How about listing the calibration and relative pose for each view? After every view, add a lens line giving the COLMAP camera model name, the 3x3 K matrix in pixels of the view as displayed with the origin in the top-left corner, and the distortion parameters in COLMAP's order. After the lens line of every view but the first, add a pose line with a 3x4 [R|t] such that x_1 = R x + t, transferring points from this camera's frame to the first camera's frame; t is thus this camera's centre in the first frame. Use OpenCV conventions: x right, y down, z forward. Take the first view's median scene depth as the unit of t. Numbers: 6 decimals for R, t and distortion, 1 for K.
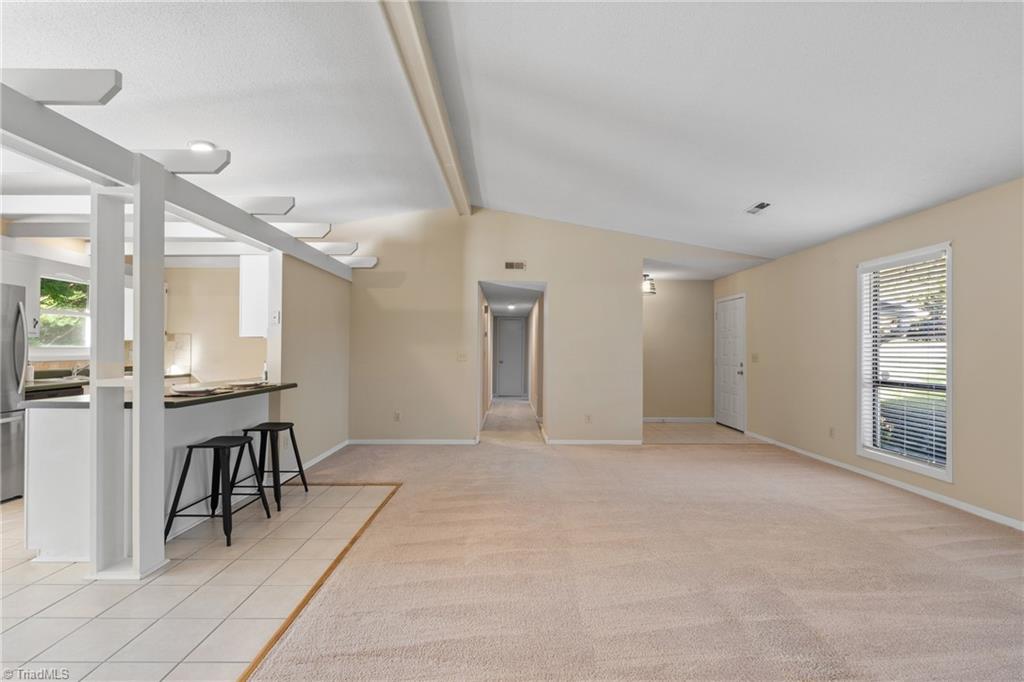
lens RADIAL K [[467.2, 0, 510.8], [0, 467.2, 344.0], [0, 0, 1]] dist [-0.003355, -0.000293]
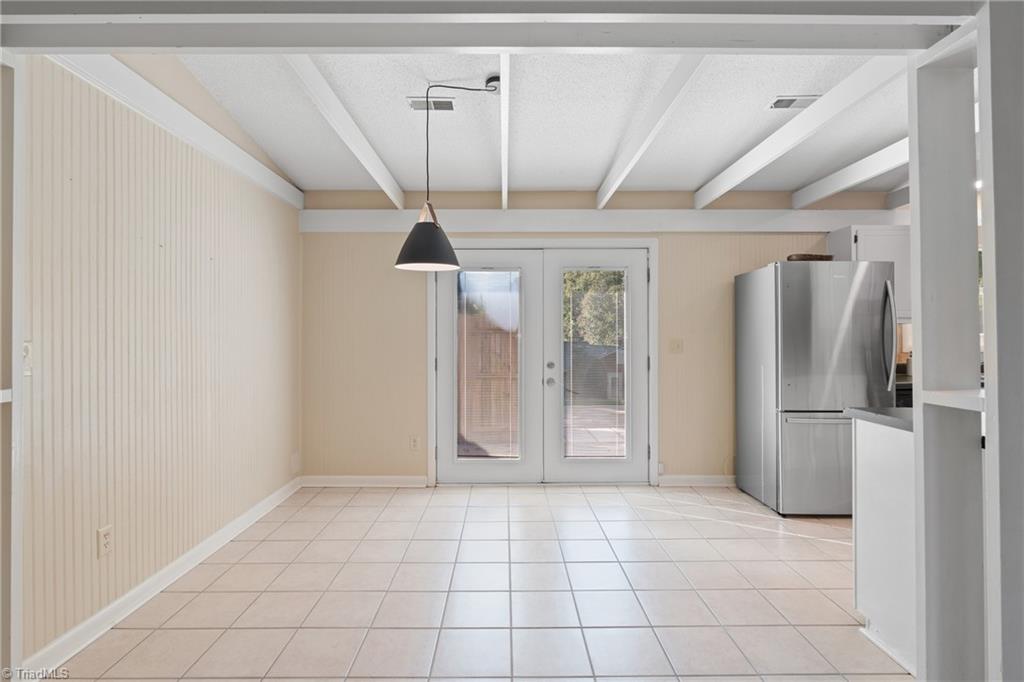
lens RADIAL K [[492.5, 0, 501.3], [0, 492.5, 335.0], [0, 0, 1]] dist [-0.000502, -0.000483]
pose [[0.005173, -0.006638, -0.999965, -0.154457], [0.013449, 0.999888, -0.006568, 0.002537], [0.999896, -0.013415, 0.005262, 0.261142]]
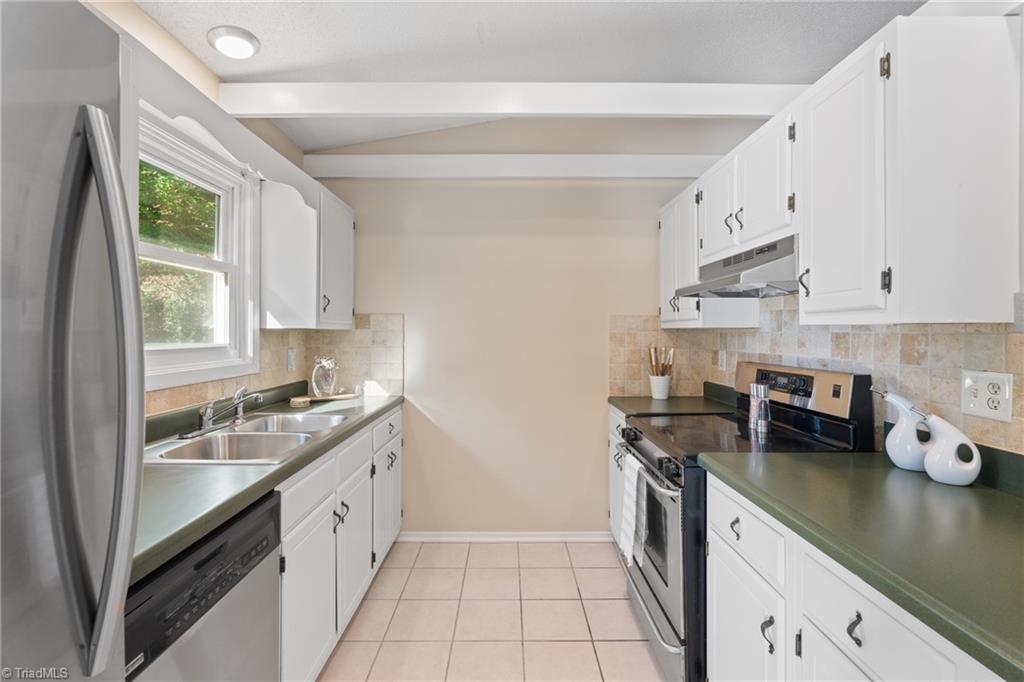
lens RADIAL K [[448.7, 0, 510.2], [0, 448.7, 334.2], [0, 0, 1]] dist [-0.005143, -0.000170]
pose [[0.999999, 0.001350, -0.000173, -0.783427], [-0.001347, 0.999833, 0.018202, -0.012953], [0.000198, -0.018202, 0.999834, 0.726686]]
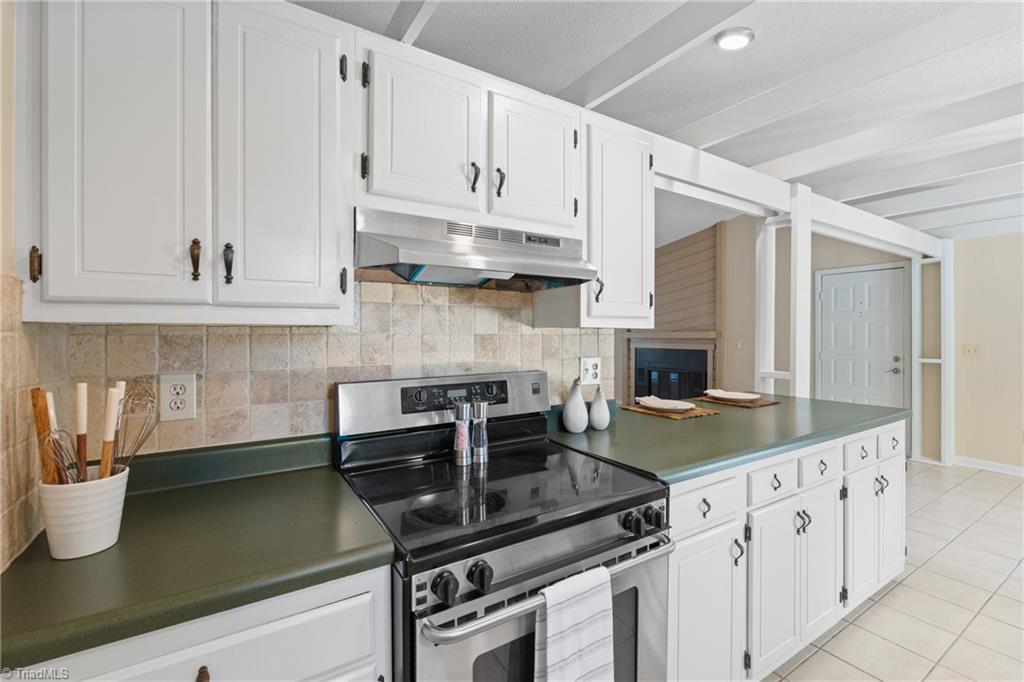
lens RADIAL K [[445.5, 0, 512.0], [0, 445.5, 341.0], [0, 0, 1]] dist [-0.002946, -0.000275]
pose [[-0.532398, -0.018482, 0.846292, -0.836207], [-0.014312, 0.999815, 0.012831, -0.007068], [-0.846373, -0.005281, -0.532564, 1.296460]]
